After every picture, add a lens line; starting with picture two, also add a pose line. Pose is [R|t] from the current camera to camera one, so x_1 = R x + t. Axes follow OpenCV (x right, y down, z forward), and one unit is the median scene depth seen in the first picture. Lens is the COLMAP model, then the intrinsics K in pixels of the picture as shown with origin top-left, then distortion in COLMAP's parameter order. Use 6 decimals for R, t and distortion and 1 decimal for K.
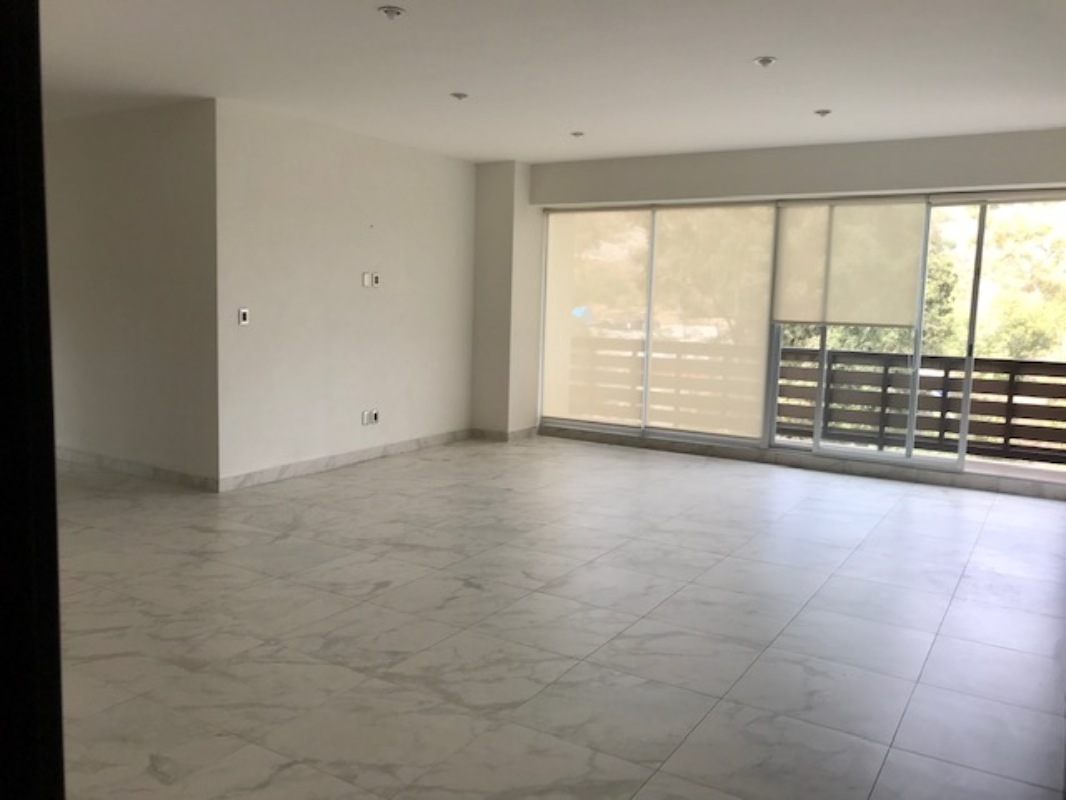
lens RADIAL K [[874.3, 0, 533.0], [0, 874.3, 400.0], [0, 0, 1]] dist [0.011156, 0.005466]
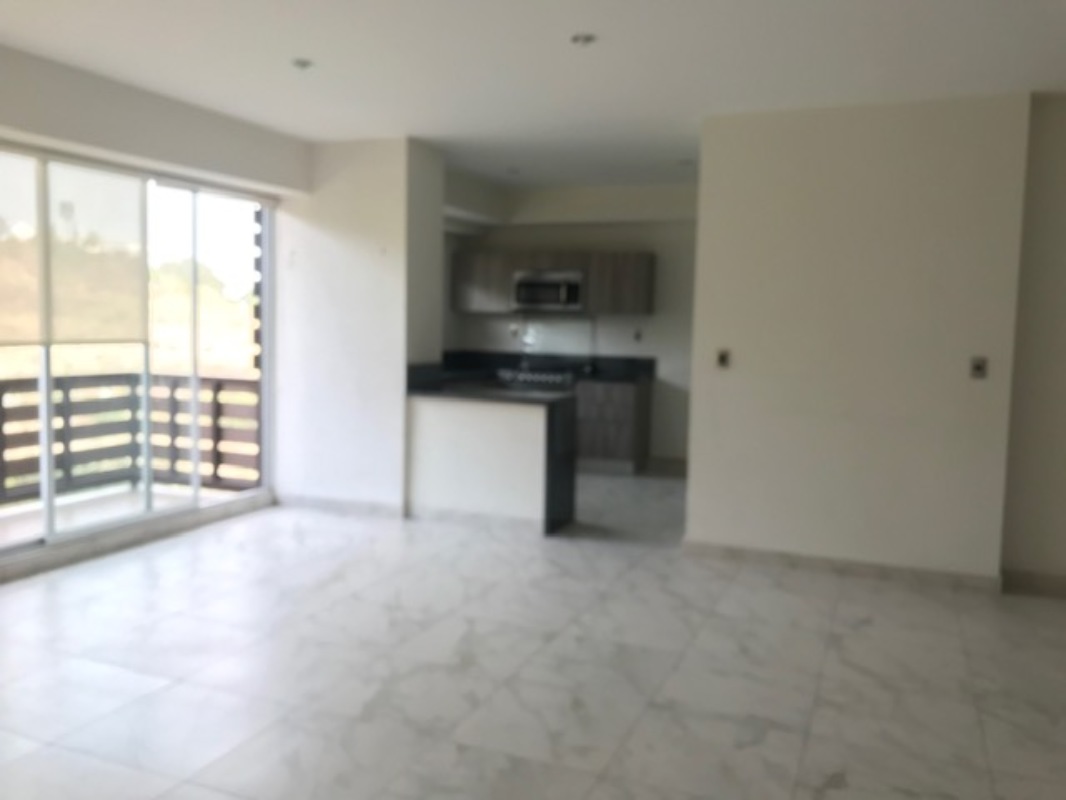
lens RADIAL K [[874.3, 0, 533.0], [0, 874.3, 400.0], [0, 0, 1]] dist [0.011156, 0.005466]
pose [[-0.176660, -0.100971, 0.979079, -0.577158], [0.085393, 0.989401, 0.117443, -0.143281], [-0.980561, 0.104354, -0.166166, 1.191278]]
